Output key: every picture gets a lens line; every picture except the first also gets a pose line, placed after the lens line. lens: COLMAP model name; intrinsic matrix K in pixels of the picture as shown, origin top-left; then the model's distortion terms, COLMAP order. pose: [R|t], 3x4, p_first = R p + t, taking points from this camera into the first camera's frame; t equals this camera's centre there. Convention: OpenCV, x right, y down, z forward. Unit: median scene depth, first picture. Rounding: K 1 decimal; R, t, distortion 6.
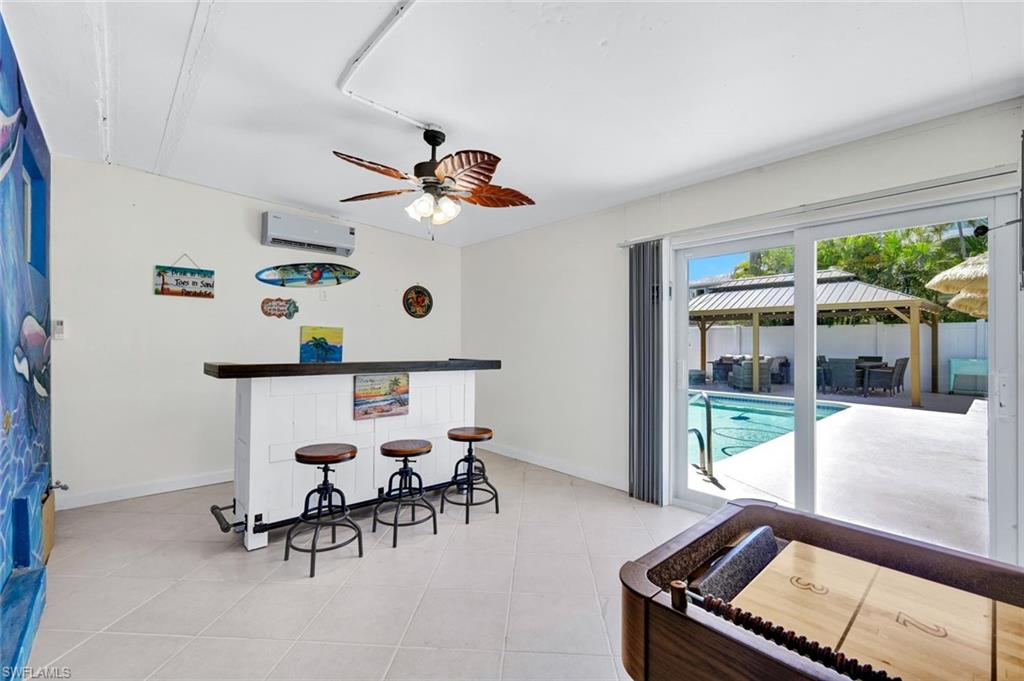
lens RADIAL K [[445.3, 0, 511.6], [0, 445.3, 340.7], [0, 0, 1]] dist [-0.008458, 0.000092]
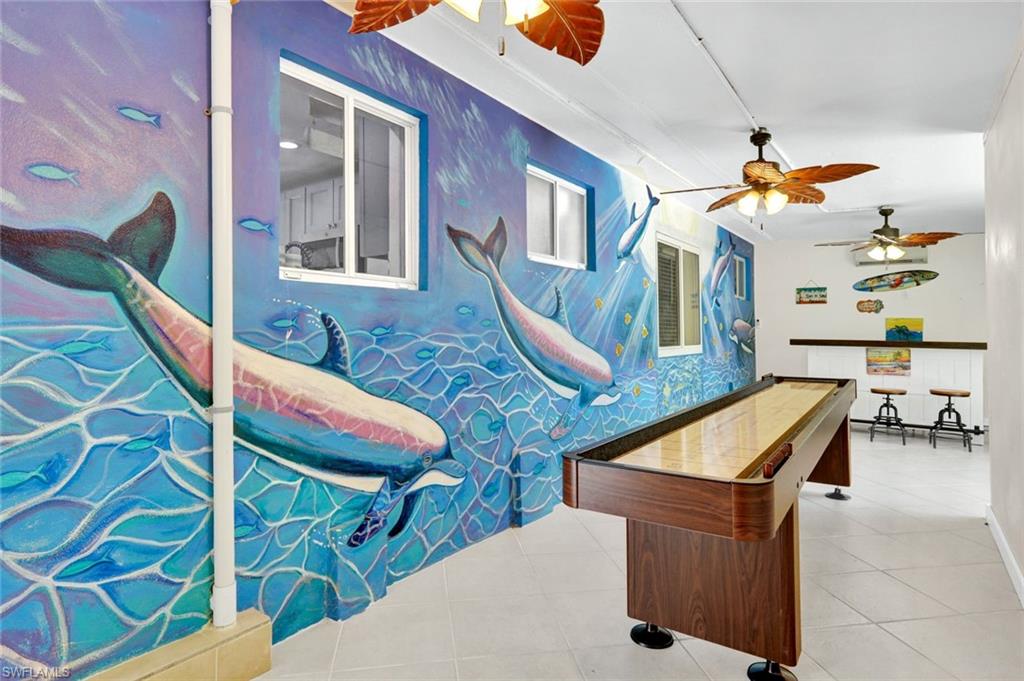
lens RADIAL K [[575.3, 0, 511.4], [0, 575.3, 331.5], [0, 0, 1]] dist [0.000927, 0.000097]
pose [[0.228493, 0.000616, -0.973545, 1.236421], [0.001410, 0.999999, 0.000963, 0.008233], [0.973544, -0.001593, 0.228492, -0.701729]]
